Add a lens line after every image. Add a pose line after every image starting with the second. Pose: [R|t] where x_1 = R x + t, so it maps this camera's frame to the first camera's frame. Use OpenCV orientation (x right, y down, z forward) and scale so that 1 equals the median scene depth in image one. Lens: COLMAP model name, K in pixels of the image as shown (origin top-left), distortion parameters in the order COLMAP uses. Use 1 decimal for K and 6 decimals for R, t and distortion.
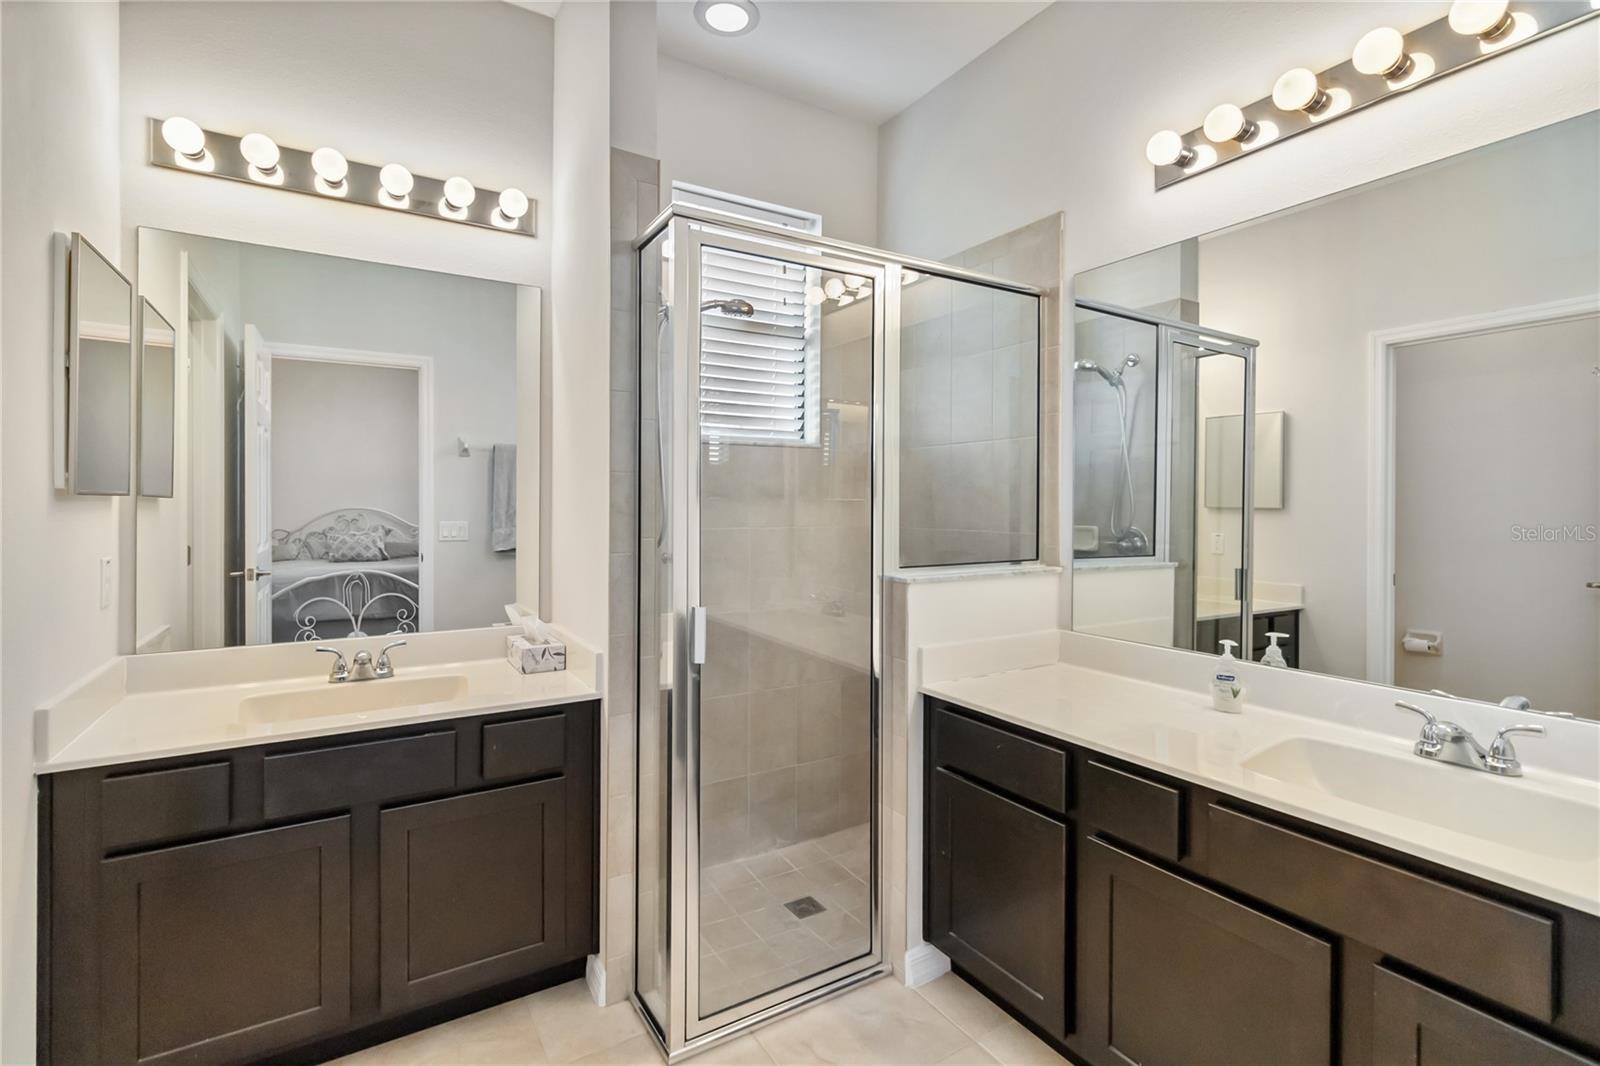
lens RADIAL K [[756.5, 0, 818.7], [0, 756.5, 519.4], [0, 0, 1]] dist [0.002916, 0.001919]
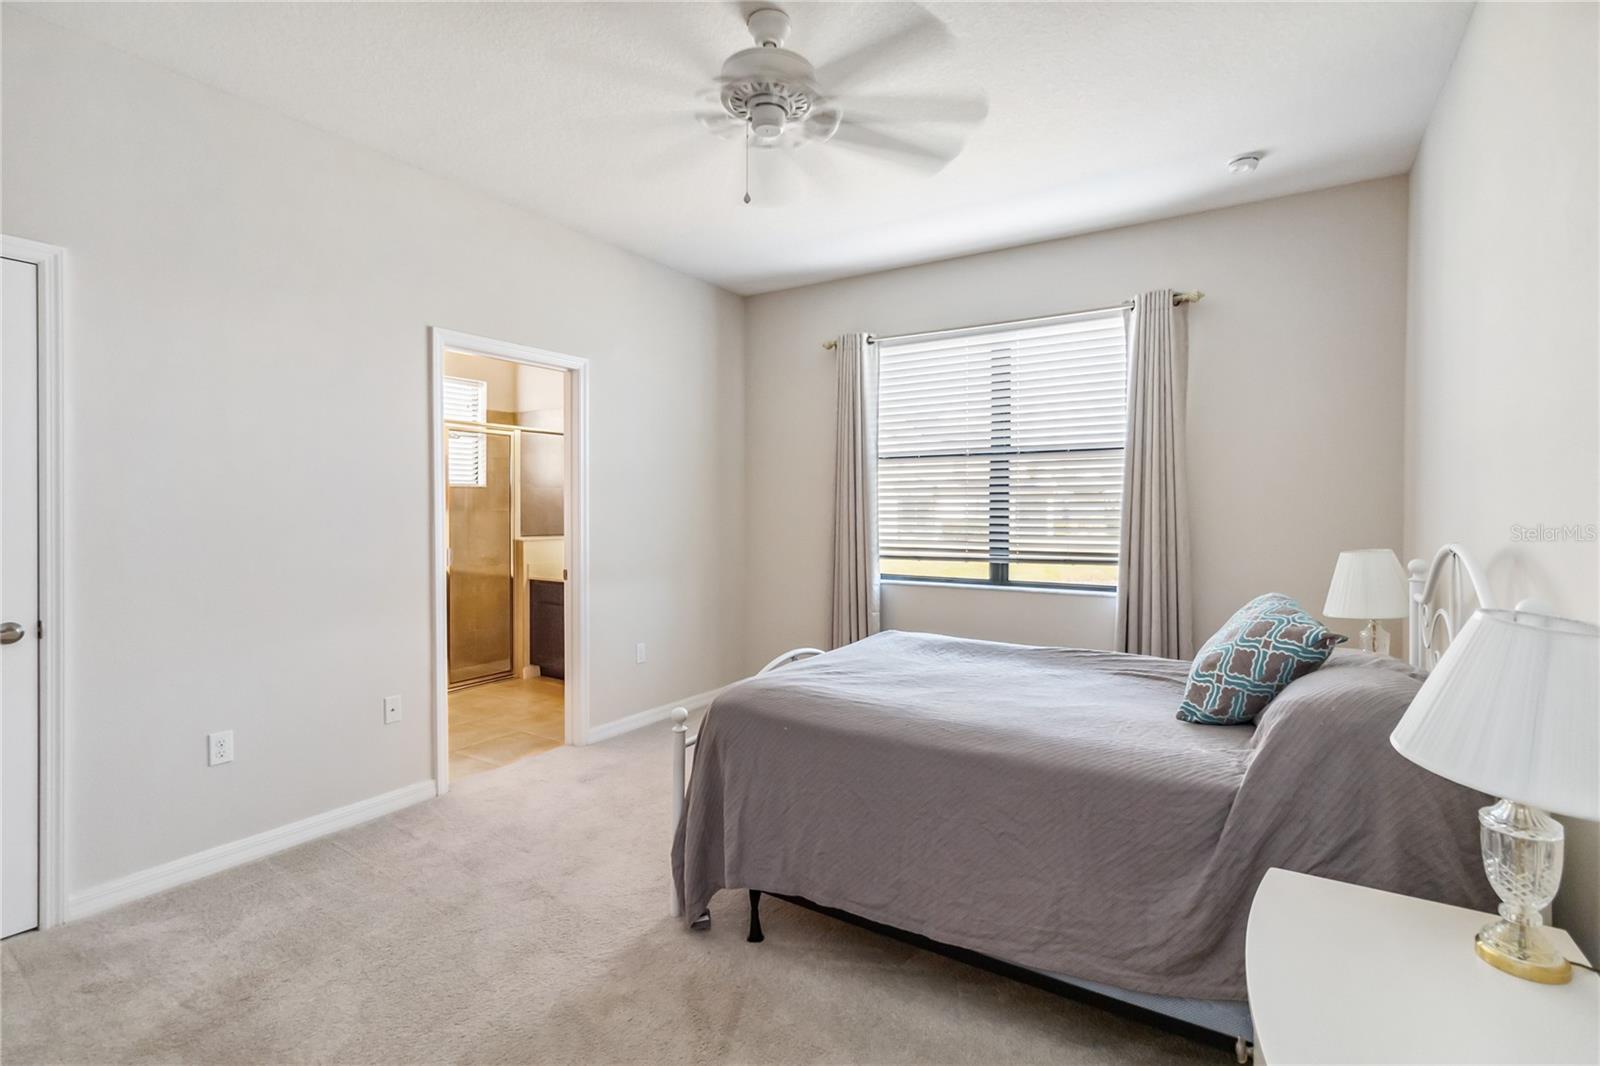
lens RADIAL K [[756.5, 0, 803.5], [0, 756.5, 528.5], [0, 0, 1]] dist [0.002916, 0.001919]
pose [[0.910327, -0.008303, 0.413806, -0.099546], [0.005892, 0.999957, 0.007102, 0.021142], [-0.413847, -0.004027, 0.910337, -1.988434]]
